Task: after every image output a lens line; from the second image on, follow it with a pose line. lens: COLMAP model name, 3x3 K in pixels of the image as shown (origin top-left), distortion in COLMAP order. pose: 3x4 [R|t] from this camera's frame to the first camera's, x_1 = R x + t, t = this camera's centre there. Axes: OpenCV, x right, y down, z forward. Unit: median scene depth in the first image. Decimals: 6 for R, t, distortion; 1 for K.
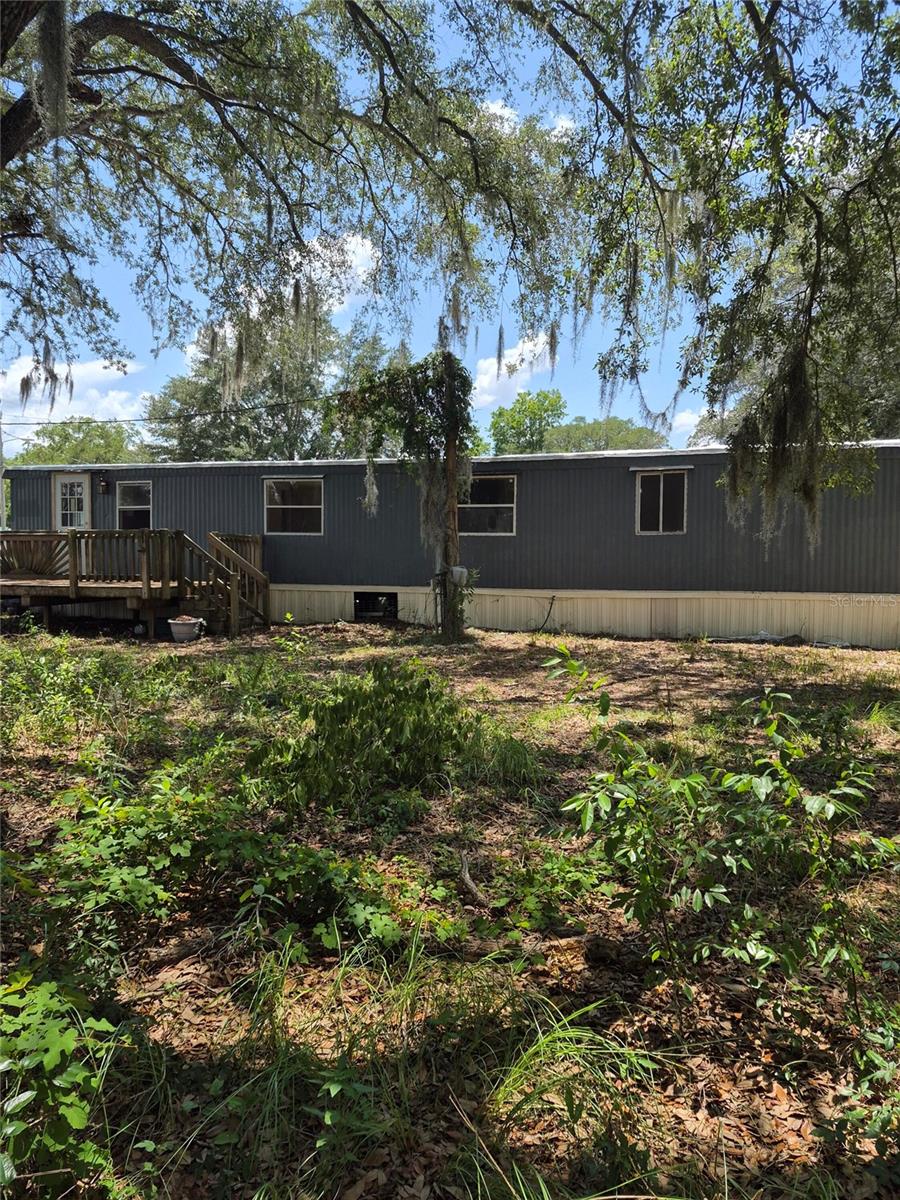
lens RADIAL K [[802.6, 0, 450.0], [0, 802.6, 600.0], [0, 0, 1]] dist [-0.000303, -0.001456]
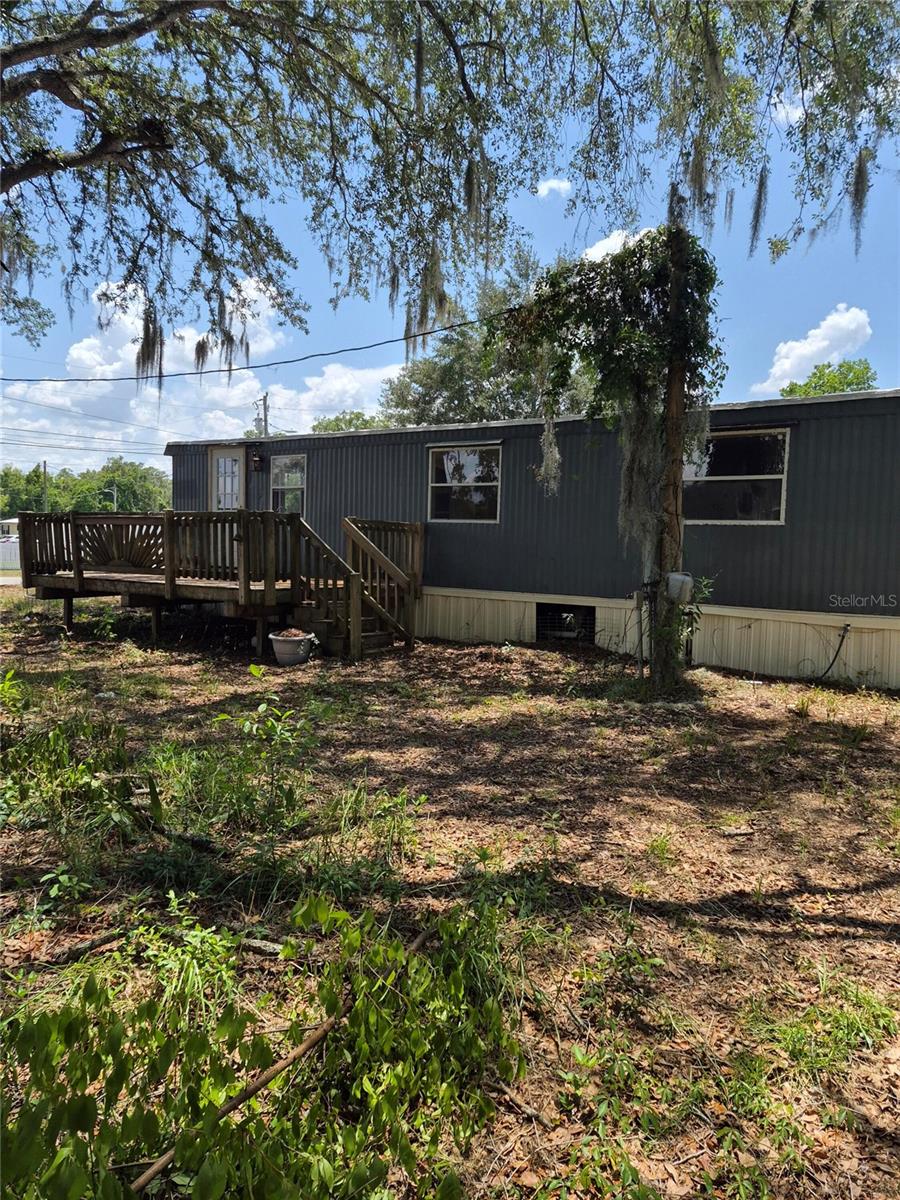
lens RADIAL K [[854.8, 0, 450.0], [0, 854.8, 600.0], [0, 0, 1]] dist [0.105320, -0.159244]
pose [[0.953596, 0.036509, -0.298868, 0.036595], [-0.036237, 0.999322, 0.006453, -0.015867], [0.298901, 0.004677, 0.954273, 0.270094]]
